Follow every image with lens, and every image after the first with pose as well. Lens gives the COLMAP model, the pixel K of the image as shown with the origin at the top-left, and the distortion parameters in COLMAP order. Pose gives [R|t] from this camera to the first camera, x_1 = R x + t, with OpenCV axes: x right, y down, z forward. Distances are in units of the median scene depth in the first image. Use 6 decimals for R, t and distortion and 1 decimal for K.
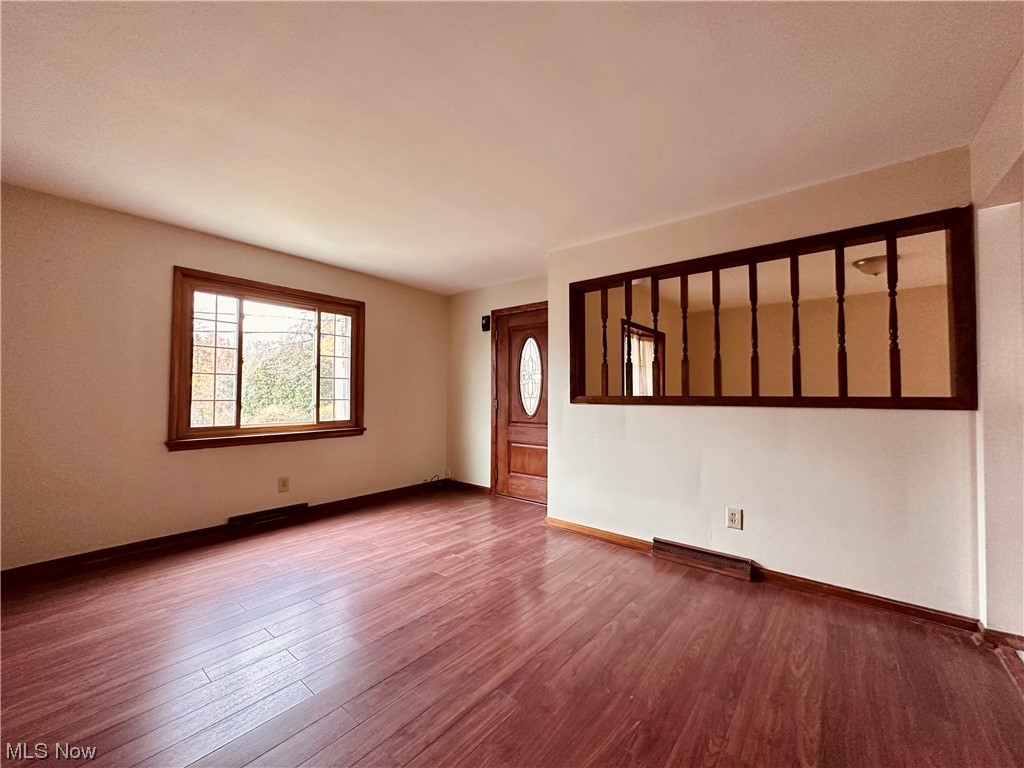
lens RADIAL K [[408.6, 0, 509.1], [0, 408.6, 384.3], [0, 0, 1]] dist [-0.001211, -0.000145]
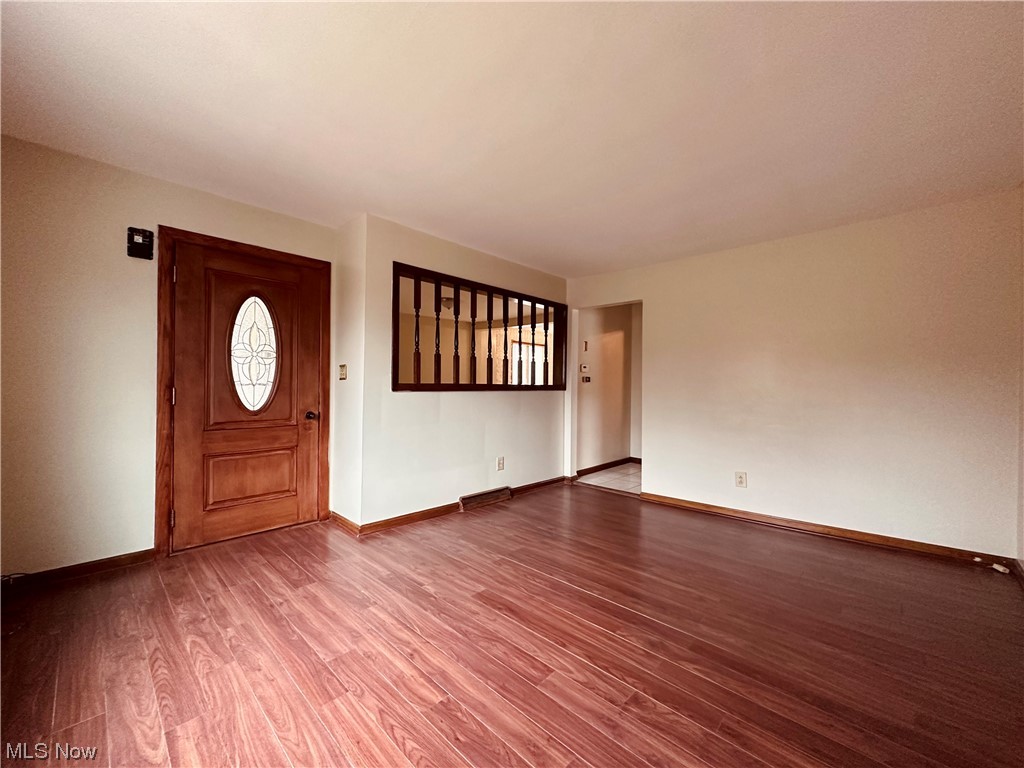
lens RADIAL K [[408.6, 0, 515.9], [0, 408.6, 382.1], [0, 0, 1]] dist [-0.001211, -0.000145]
pose [[0.068652, 0.001784, 0.997639, -0.808848], [-0.037969, 0.999279, 0.000825, 0.015690], [-0.996918, -0.037936, 0.068670, 0.699757]]
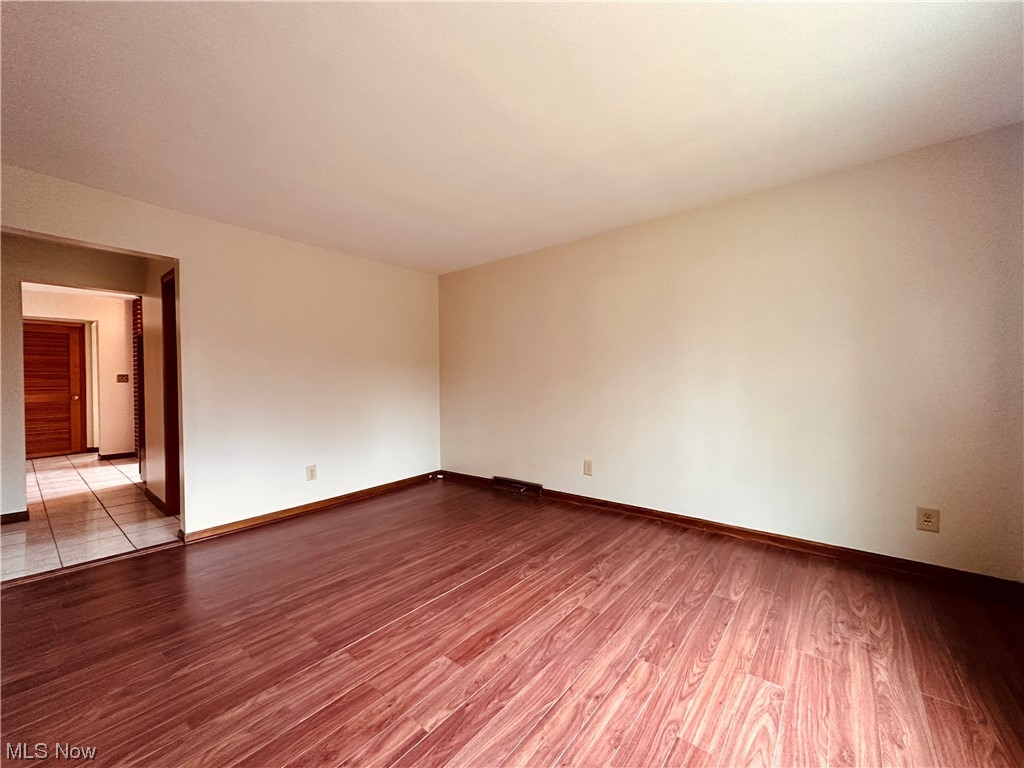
lens RADIAL K [[408.6, 0, 509.4], [0, 408.6, 384.7], [0, 0, 1]] dist [-0.001211, -0.000145]
pose [[-0.999975, 0.004634, -0.005374, -0.202117], [0.004744, 0.999773, -0.020781, 0.039662], [0.005276, -0.020806, -0.999770, 1.302860]]
